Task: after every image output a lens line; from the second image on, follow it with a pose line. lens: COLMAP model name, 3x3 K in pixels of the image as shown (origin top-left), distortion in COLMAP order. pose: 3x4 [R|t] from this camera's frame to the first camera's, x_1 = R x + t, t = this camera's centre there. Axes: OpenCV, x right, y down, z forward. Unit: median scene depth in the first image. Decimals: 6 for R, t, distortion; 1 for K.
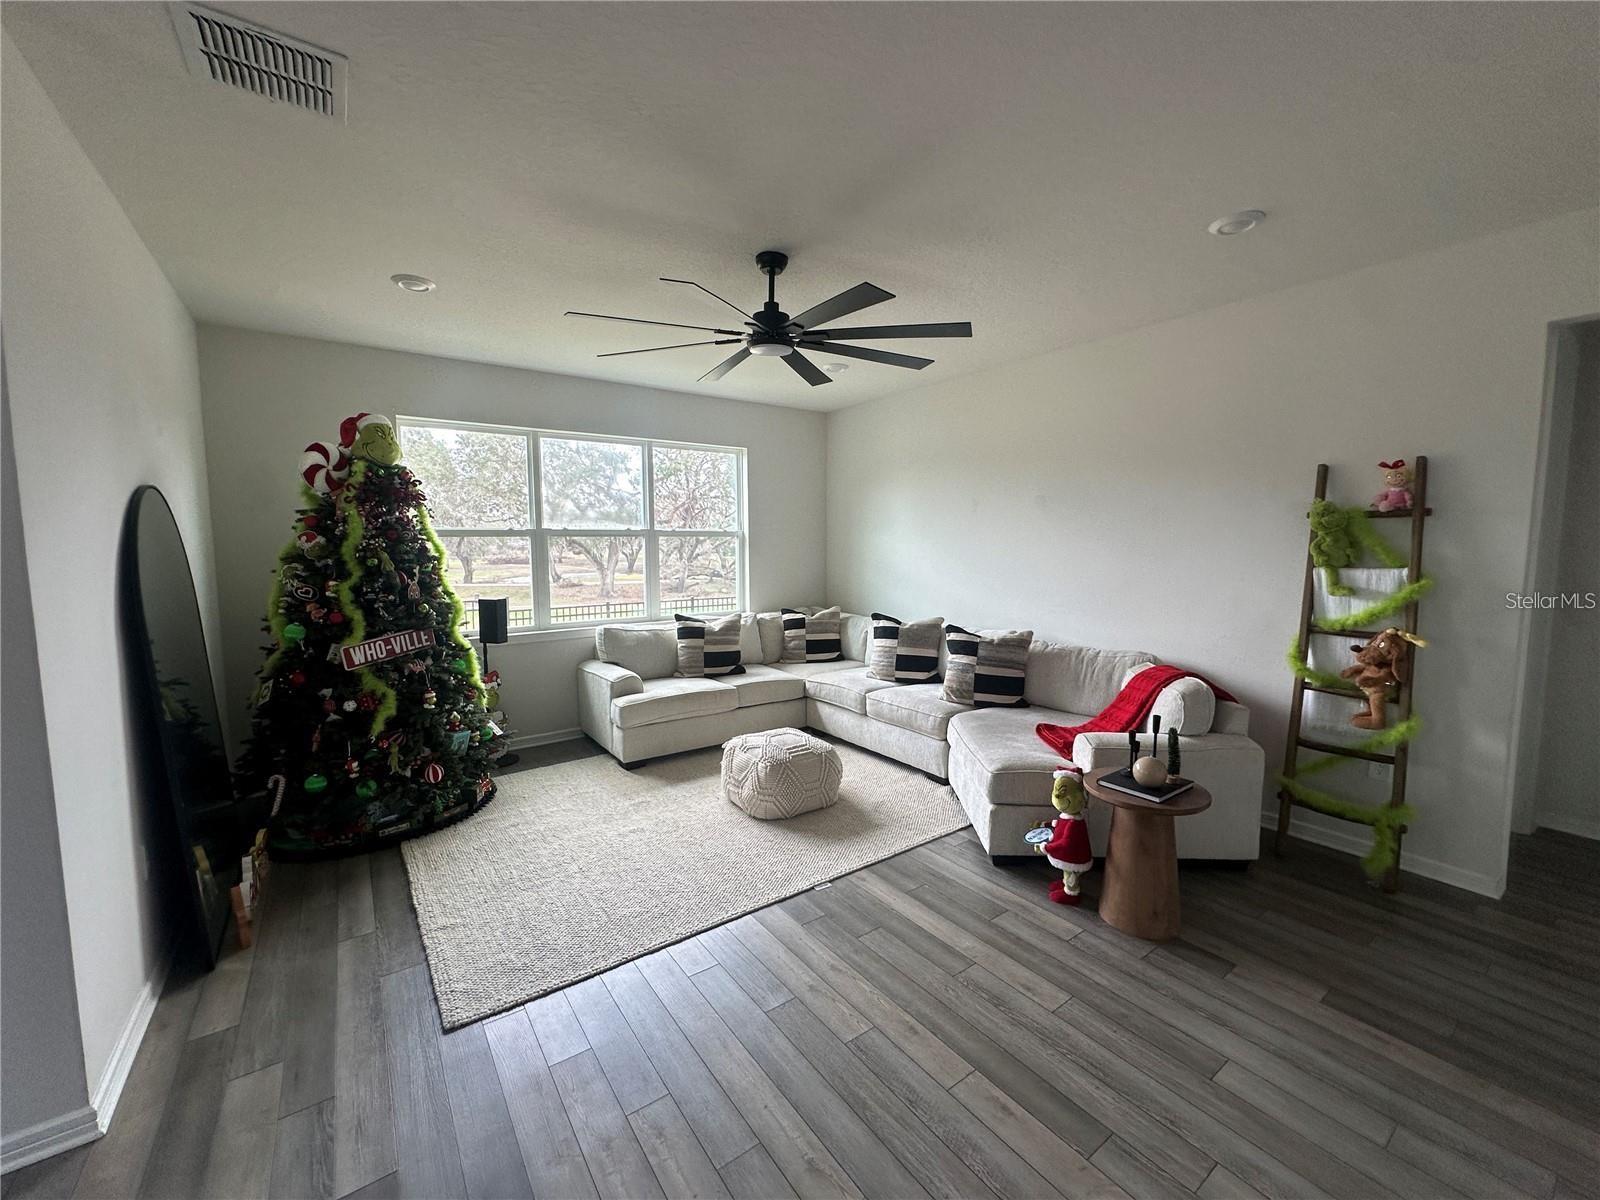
lens RADIAL K [[642.7, 0, 800.0], [0, 642.7, 600.0], [0, 0, 1]] dist [-0.002477, -0.000155]
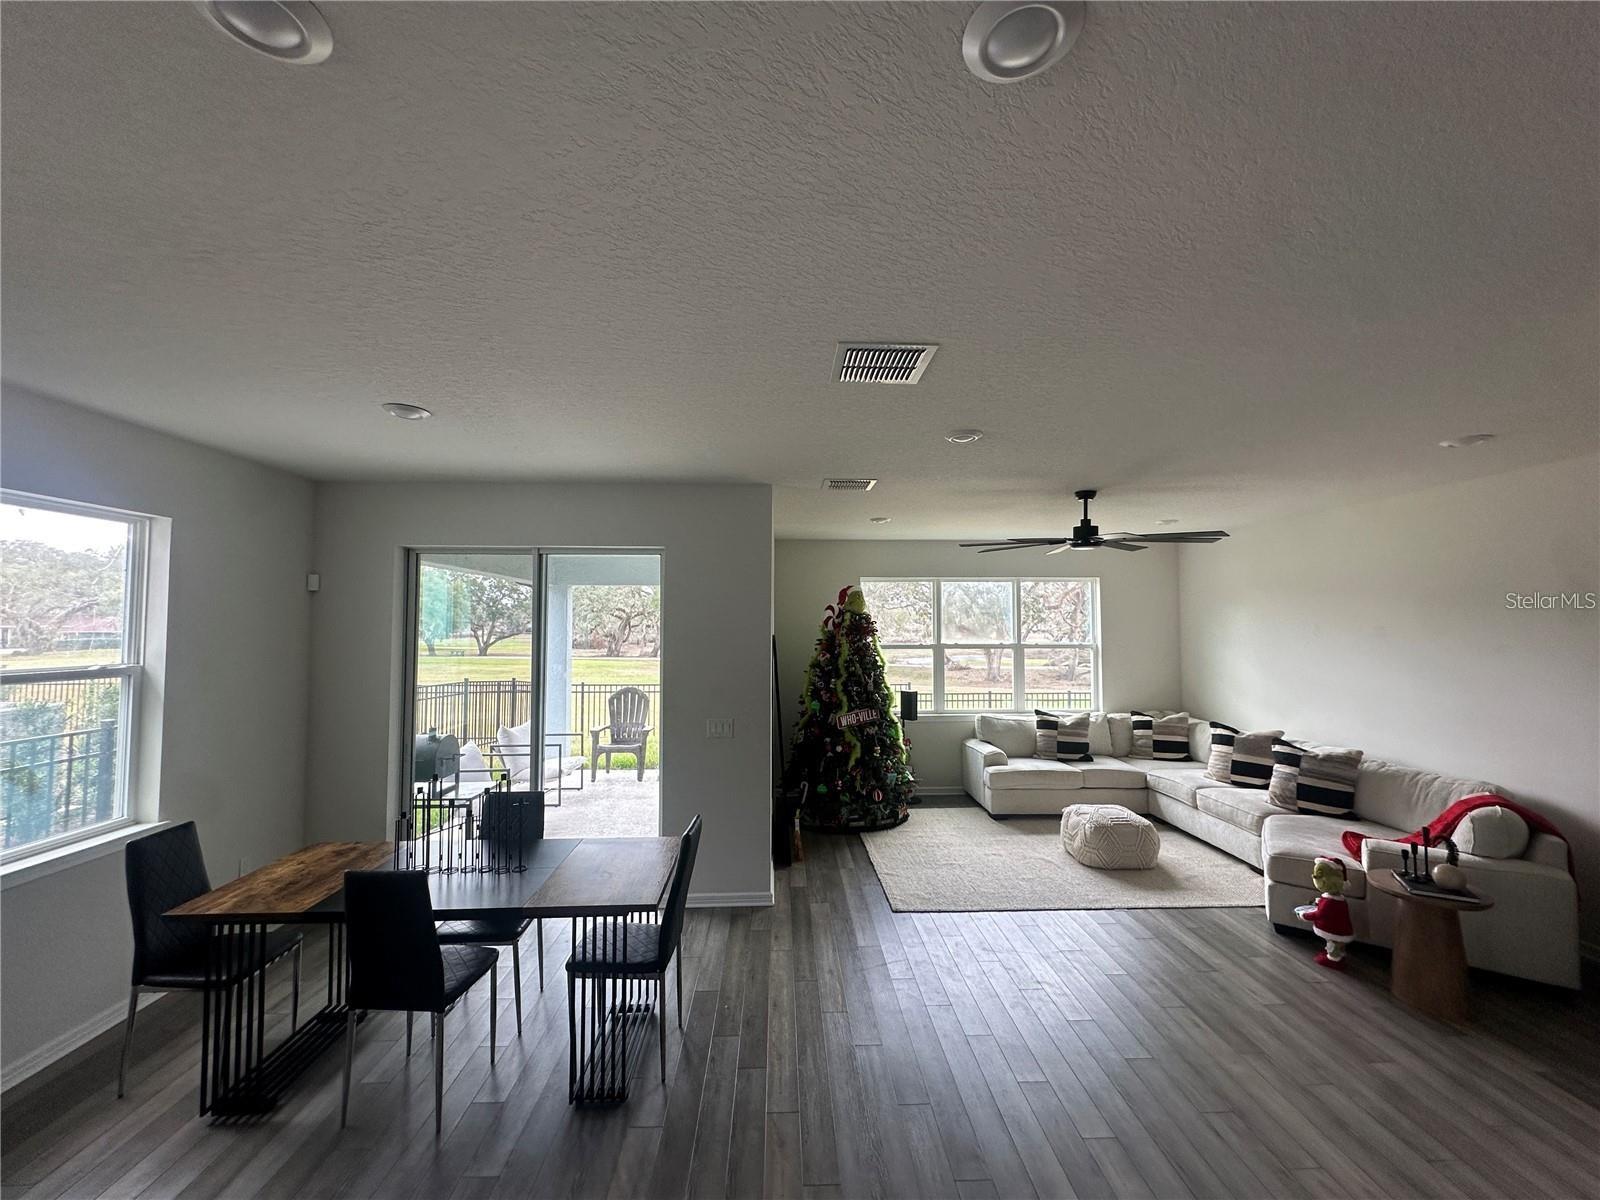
lens RADIAL K [[642.7, 0, 800.0], [0, 642.7, 600.0], [0, 0, 1]] dist [-0.002477, -0.000155]
pose [[0.833388, -0.017033, -0.552426, 0.181060], [-0.053824, 0.992273, -0.111793, -0.036249], [0.550061, 0.122901, 0.826032, -0.509250]]
